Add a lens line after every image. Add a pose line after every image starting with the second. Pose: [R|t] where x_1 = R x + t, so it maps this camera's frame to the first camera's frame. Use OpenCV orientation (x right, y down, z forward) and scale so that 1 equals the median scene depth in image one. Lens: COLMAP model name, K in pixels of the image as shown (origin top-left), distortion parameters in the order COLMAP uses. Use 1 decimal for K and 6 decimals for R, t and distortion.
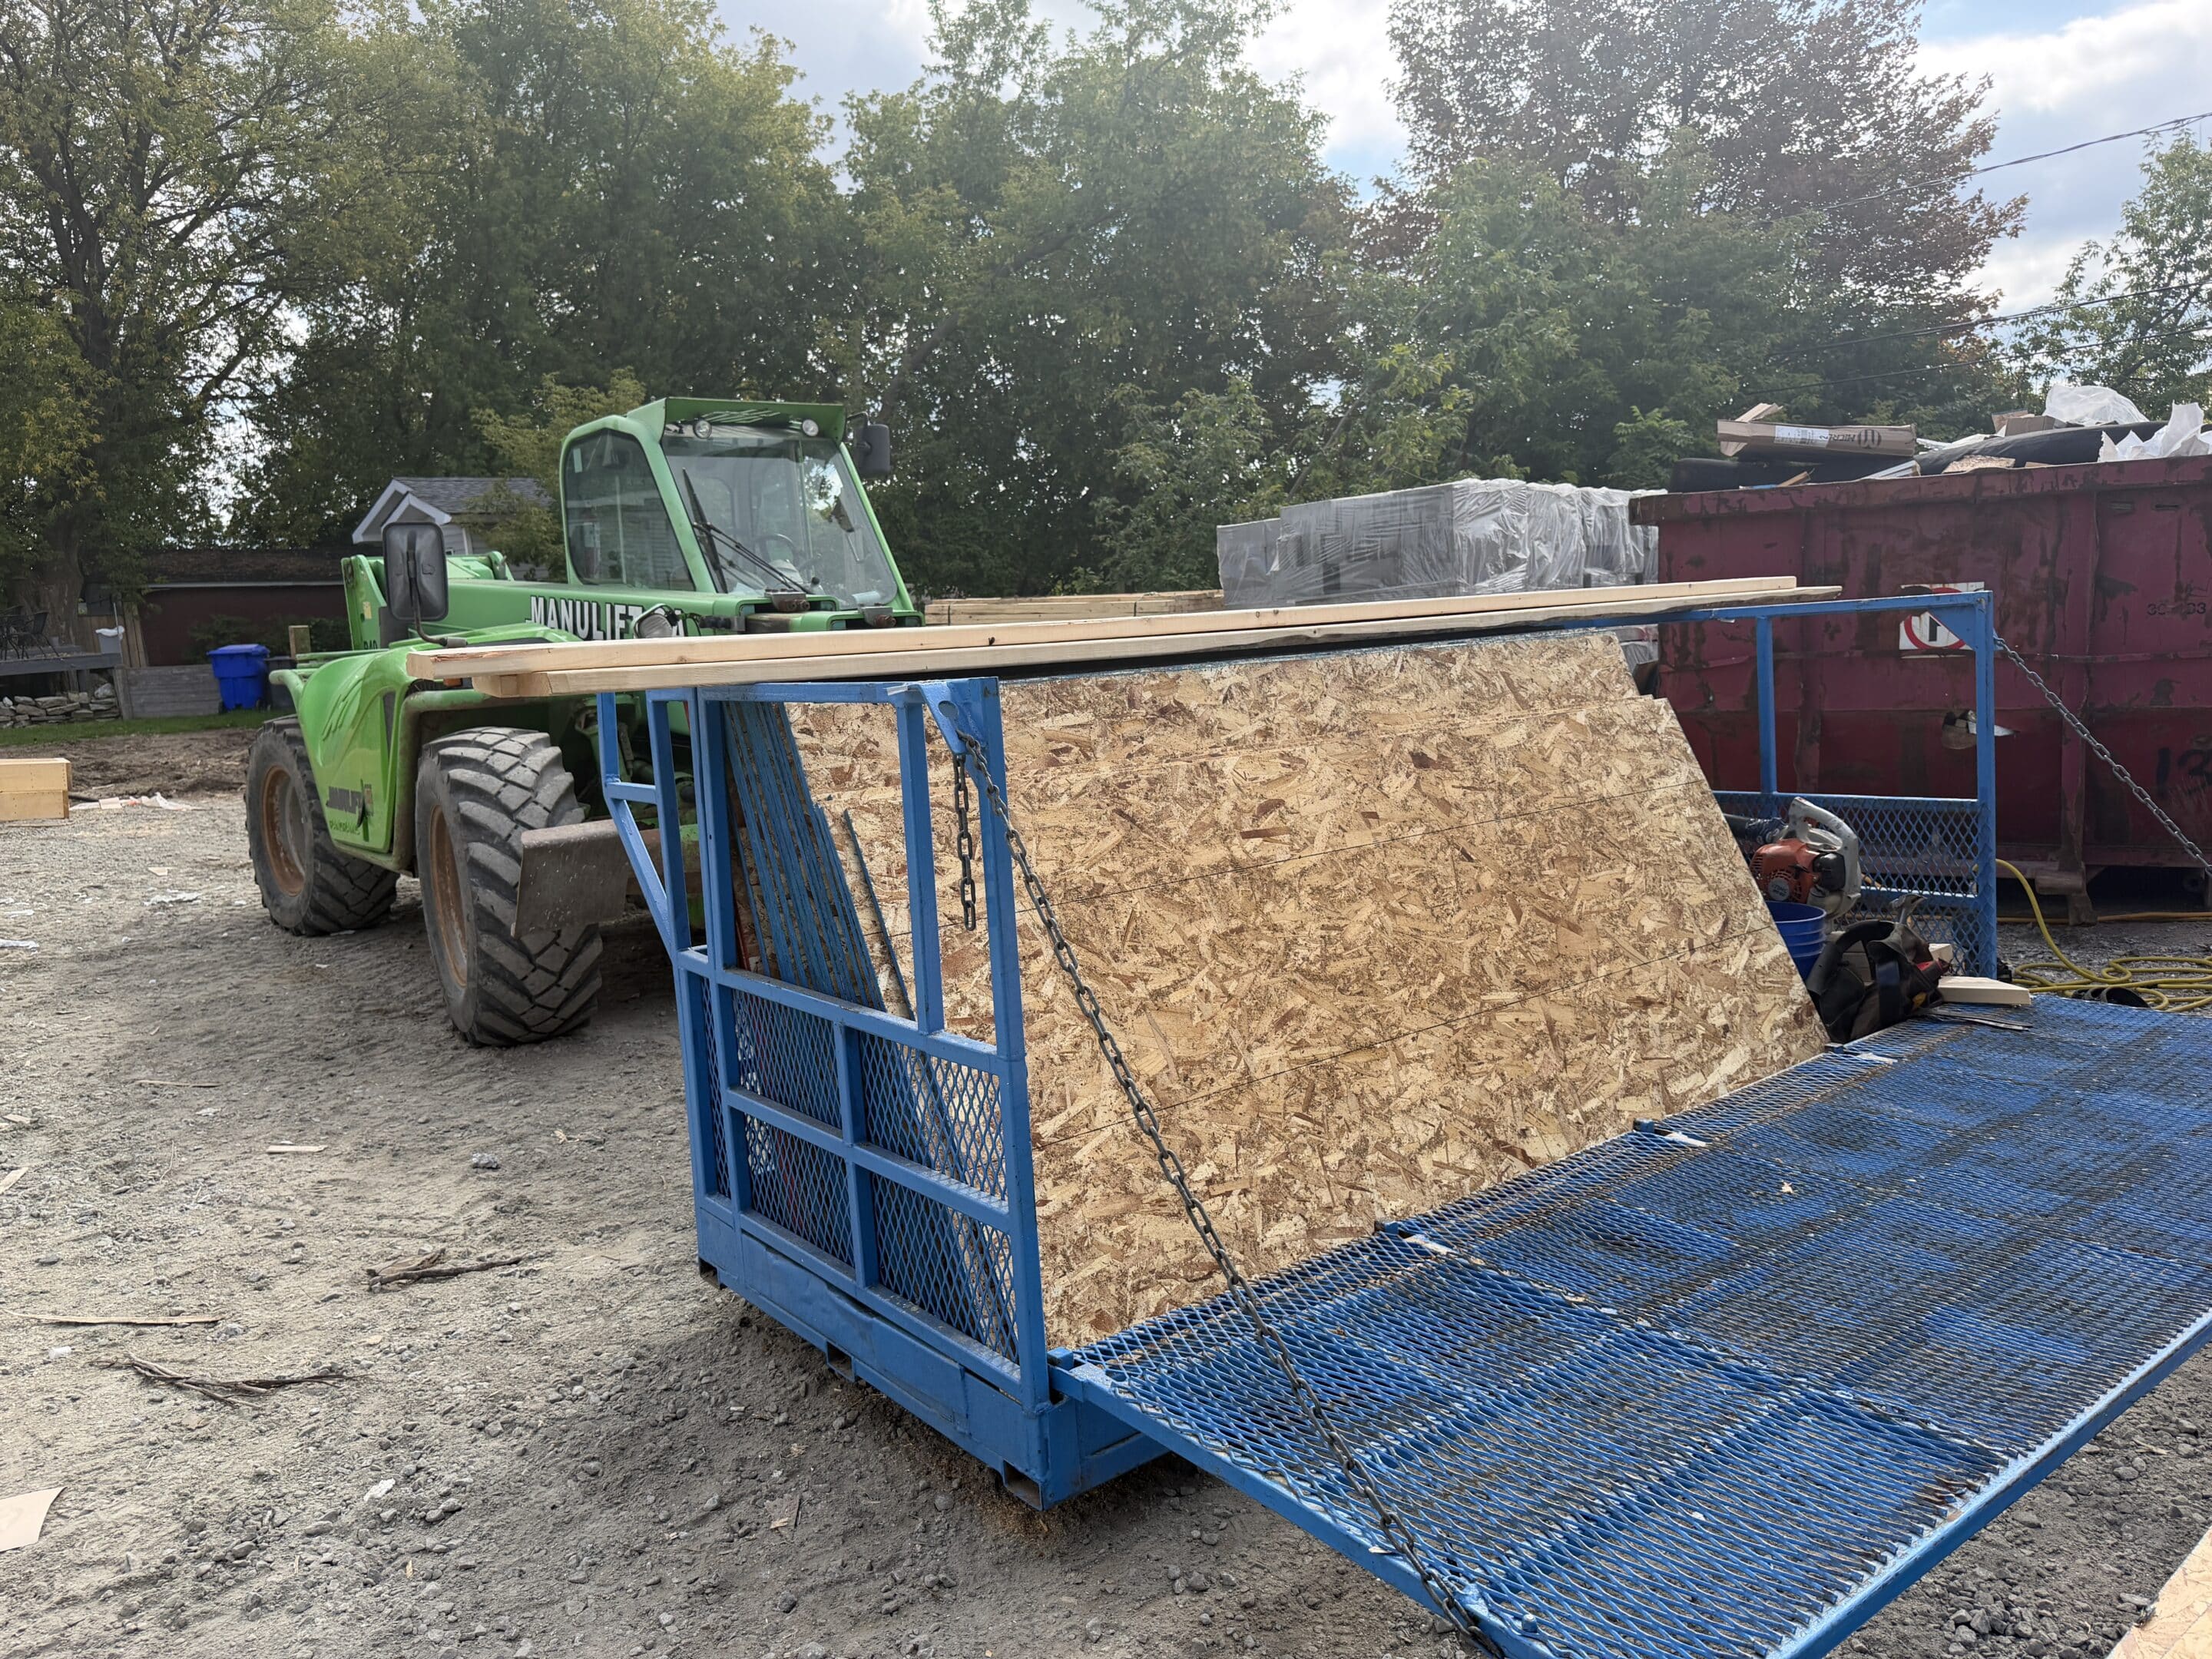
lens RADIAL K [[1546.6, 0, 1106.0], [0, 1546.6, 841.2], [0, 0, 1]] dist [0.157235, -0.333308]
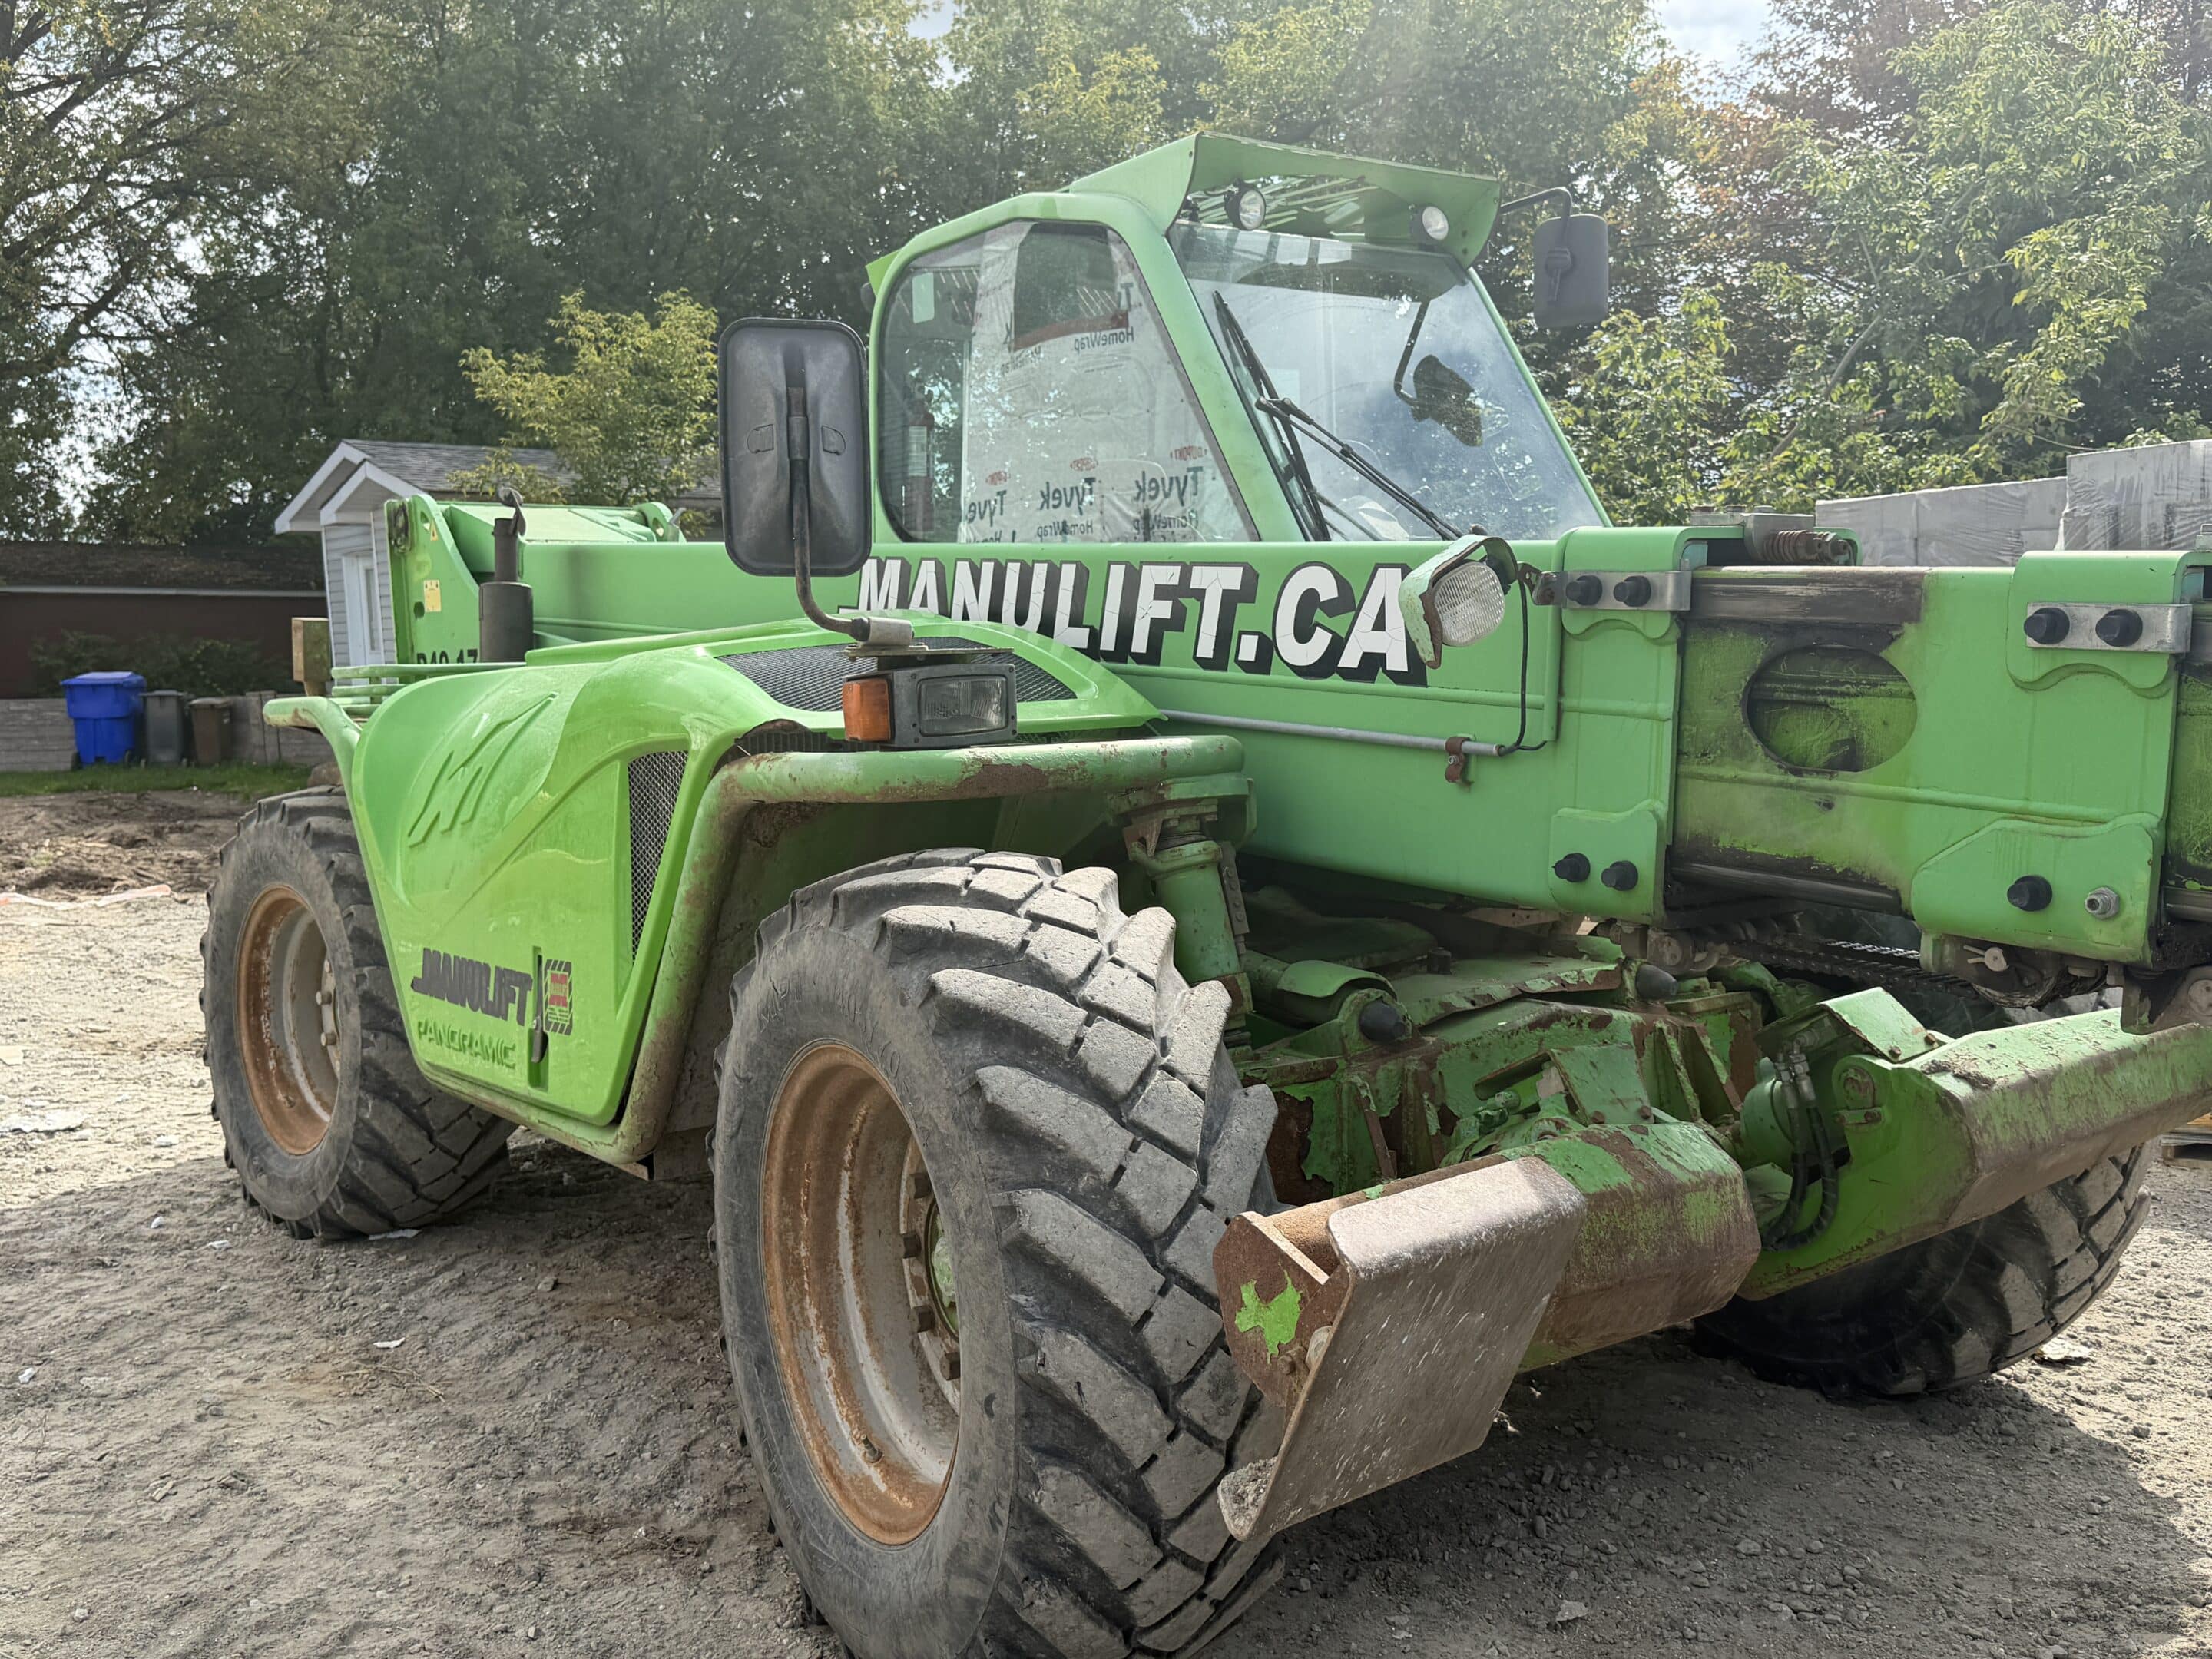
lens RADIAL K [[1996.1, 0, 1076.9], [0, 1996.1, 847.6], [0, 0, 1]] dist [0.314526, -0.779682]
pose [[0.998423, 0.031336, -0.046569, -0.237989], [-0.033963, 0.997812, -0.056721, -0.031831], [0.044690, 0.058213, 0.997303, 0.351964]]
